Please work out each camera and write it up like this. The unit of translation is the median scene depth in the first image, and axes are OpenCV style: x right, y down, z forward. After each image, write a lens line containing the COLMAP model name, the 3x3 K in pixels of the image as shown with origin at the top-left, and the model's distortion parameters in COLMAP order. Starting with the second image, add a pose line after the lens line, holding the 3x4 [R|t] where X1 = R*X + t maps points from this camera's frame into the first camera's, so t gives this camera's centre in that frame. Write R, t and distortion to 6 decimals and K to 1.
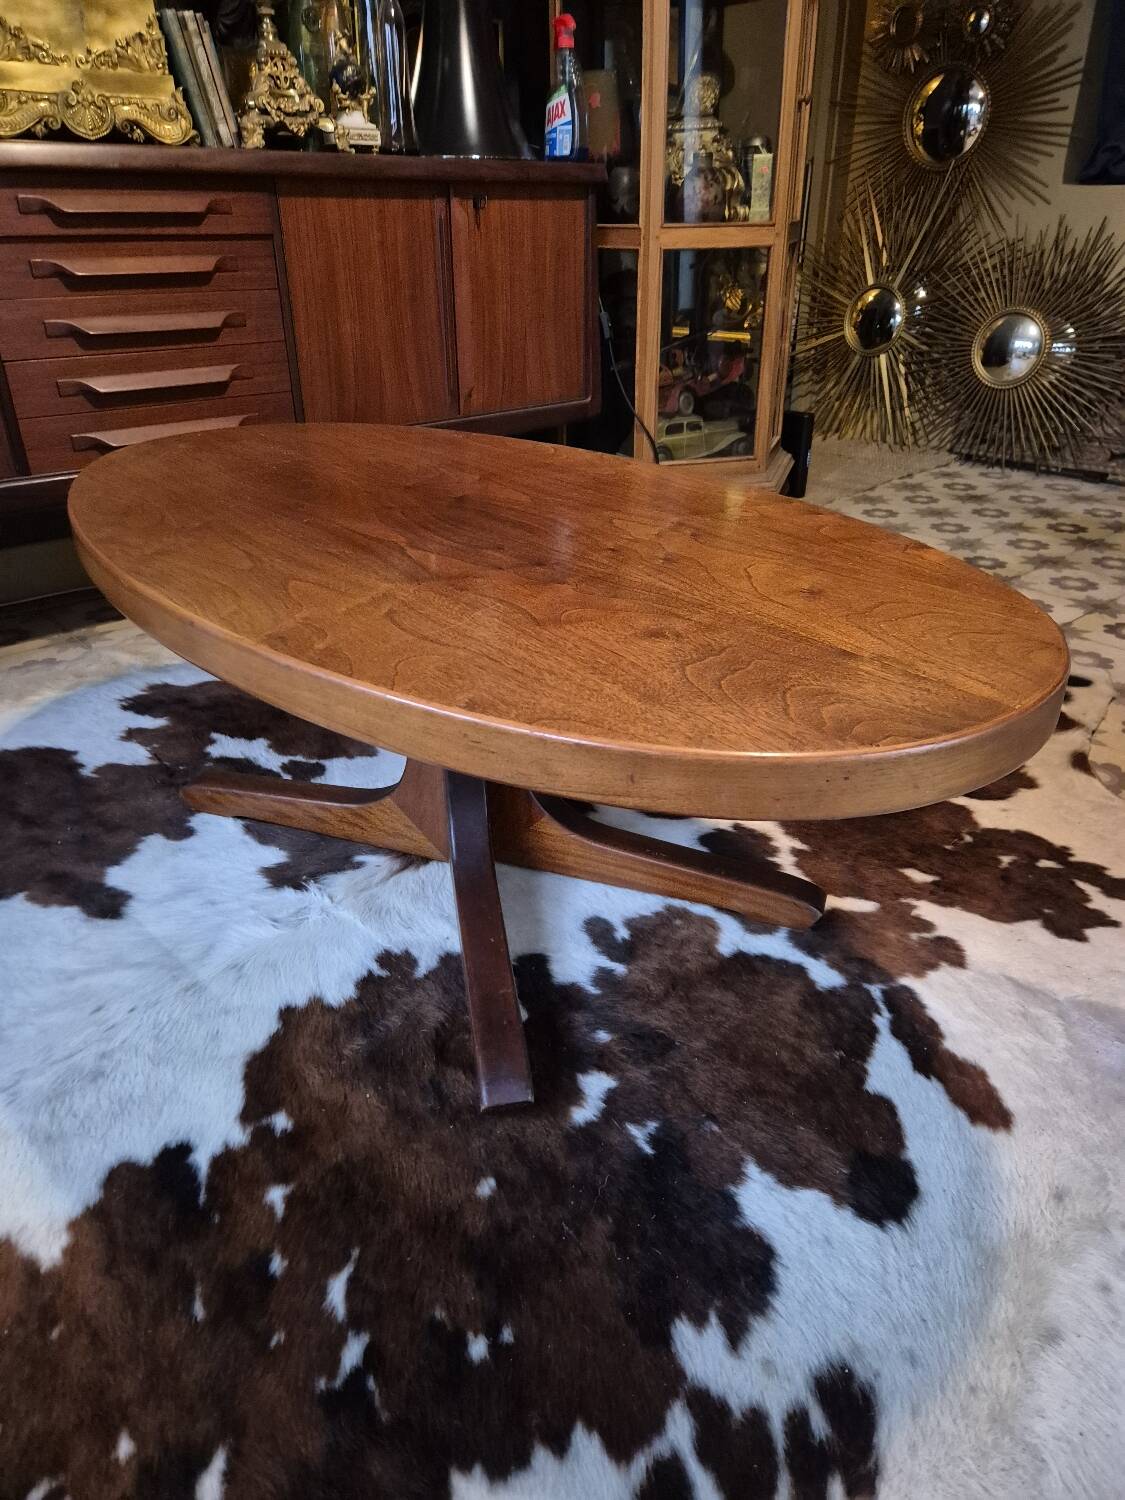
lens RADIAL K [[1002.4, 0, 561.1], [0, 1002.4, 743.6], [0, 0, 1]] dist [0.071942, -0.057047]
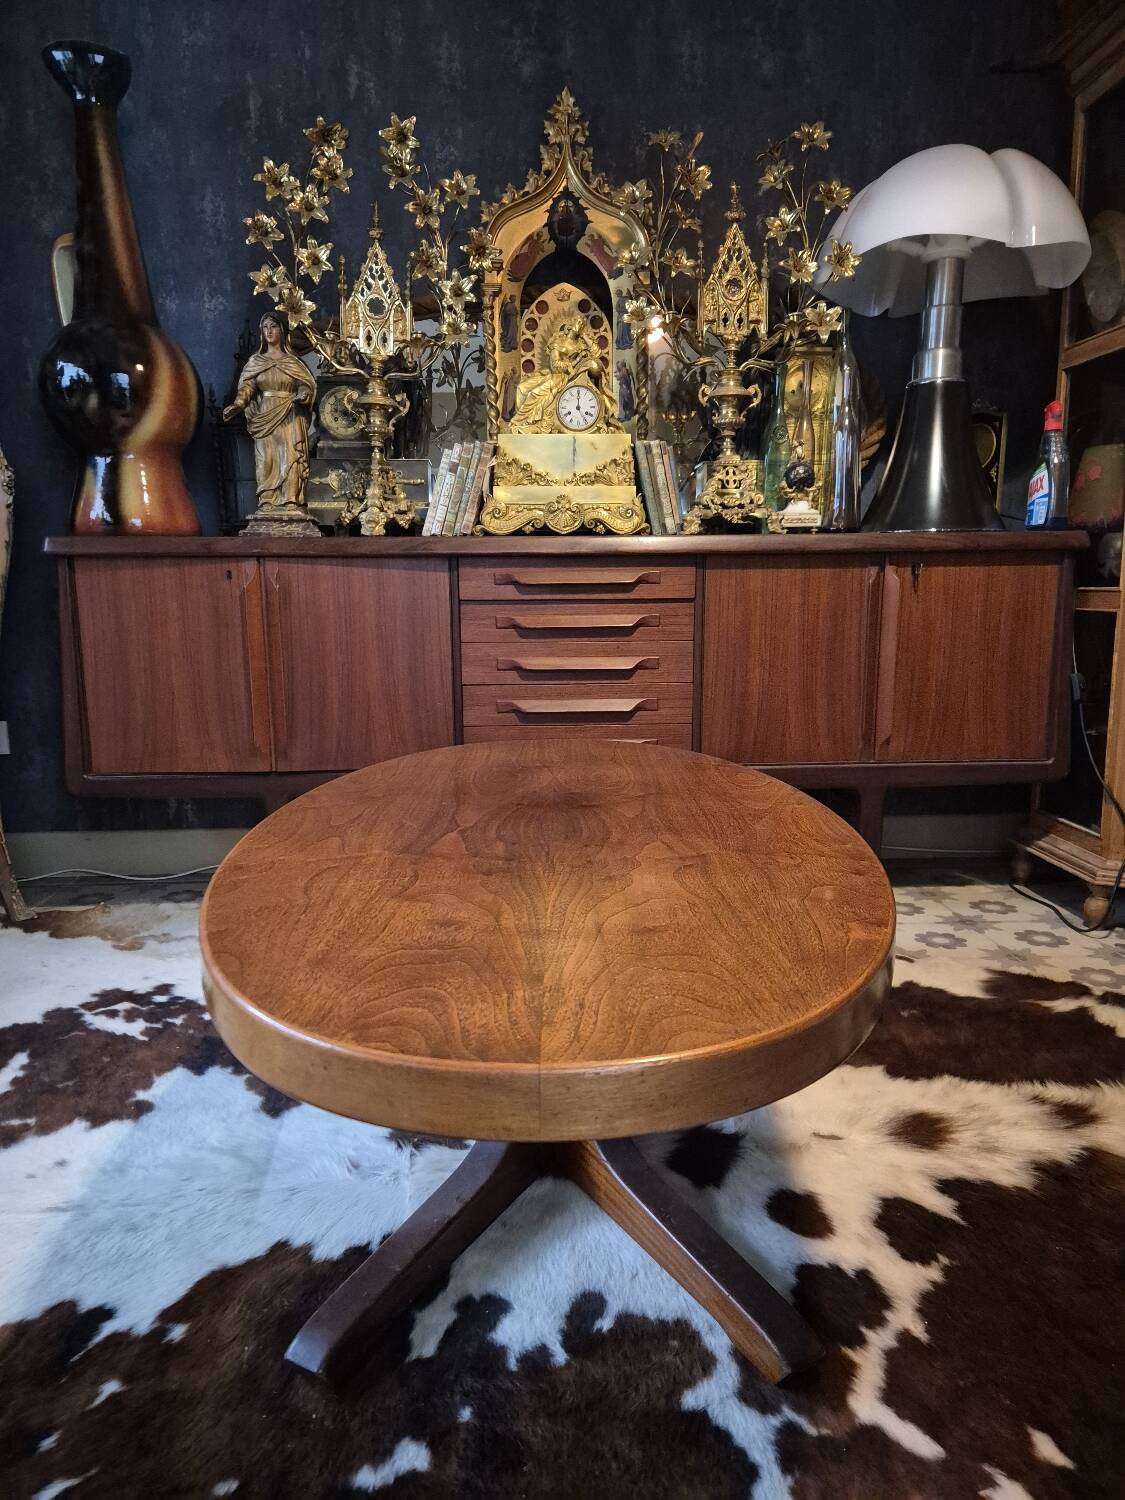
lens RADIAL K [[1002.4, 0, 554.6], [0, 1002.4, 758.7], [0, 0, 1]] dist [0.071942, -0.057047]
pose [[0.777853, 0.102590, -0.620016, 0.503161], [-0.286766, 0.935827, -0.204922, -0.069169], [0.559205, 0.337198, 0.757355, 0.153985]]
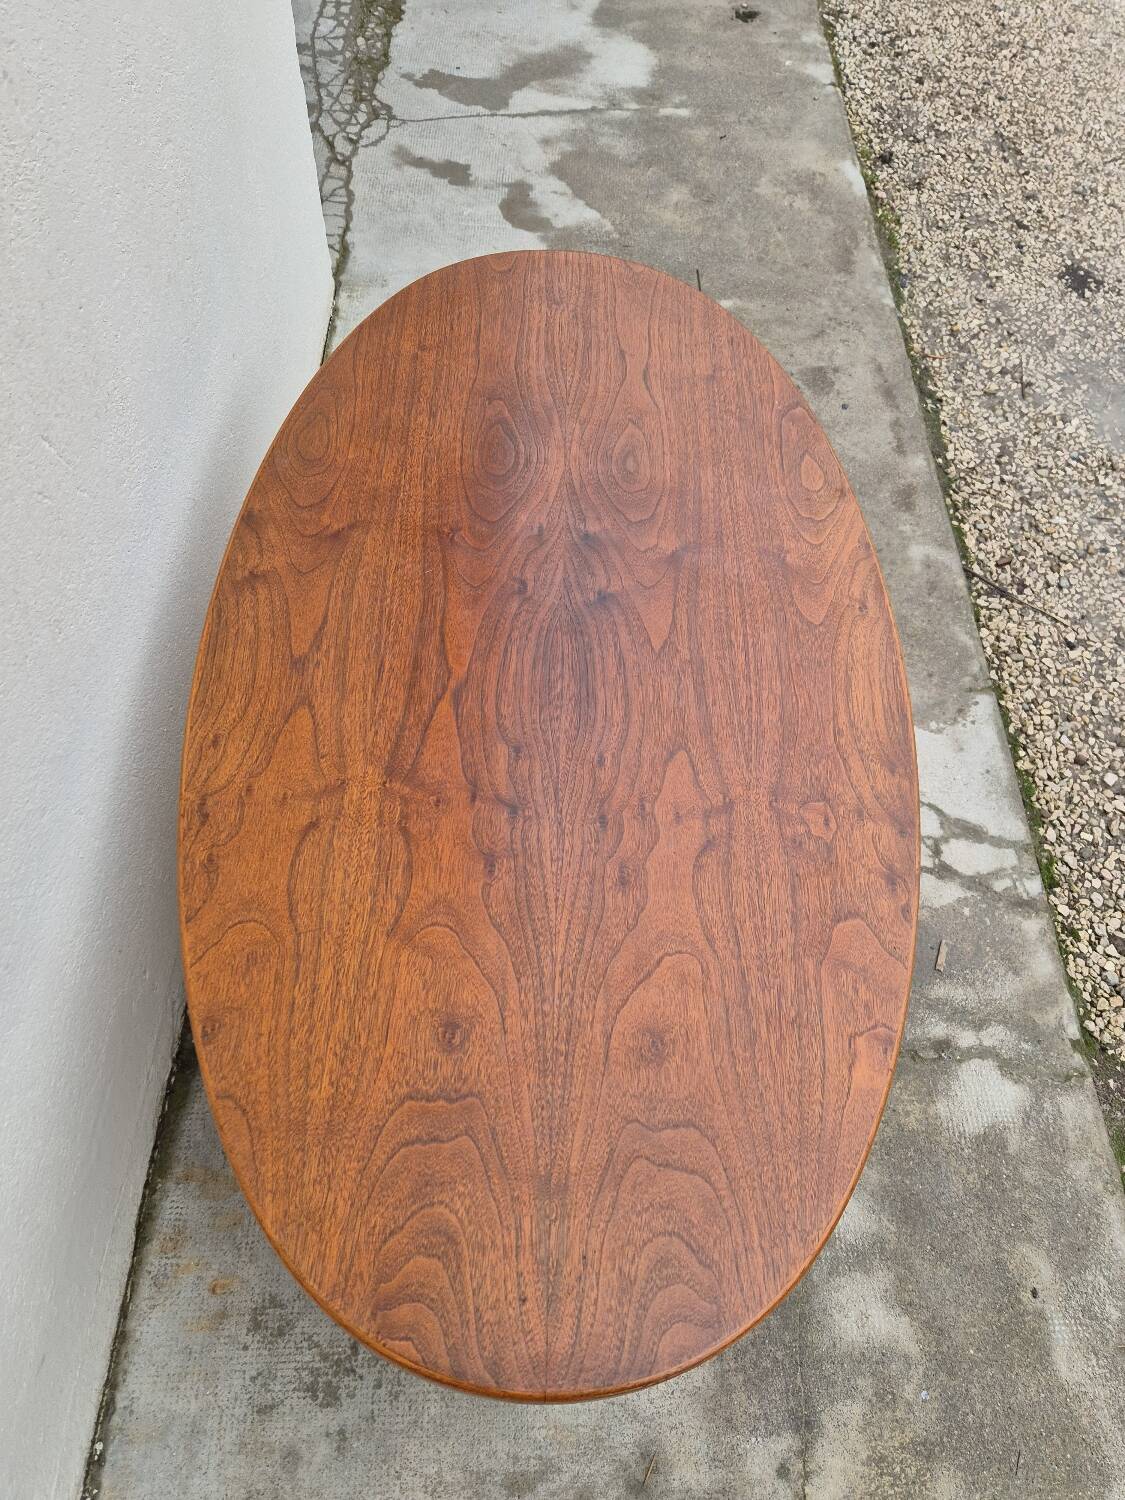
lens RADIAL K [[1100.4, 0, 577.9], [0, 1100.4, 735.3], [0, 0, 1]] dist [0.069347, -0.047860]
pose [[0.774457, 0.563542, -0.287466, 0.194418], [-0.362514, 0.767722, 0.528382, -0.656880], [0.518459, -0.304999, 0.798859, 0.188787]]
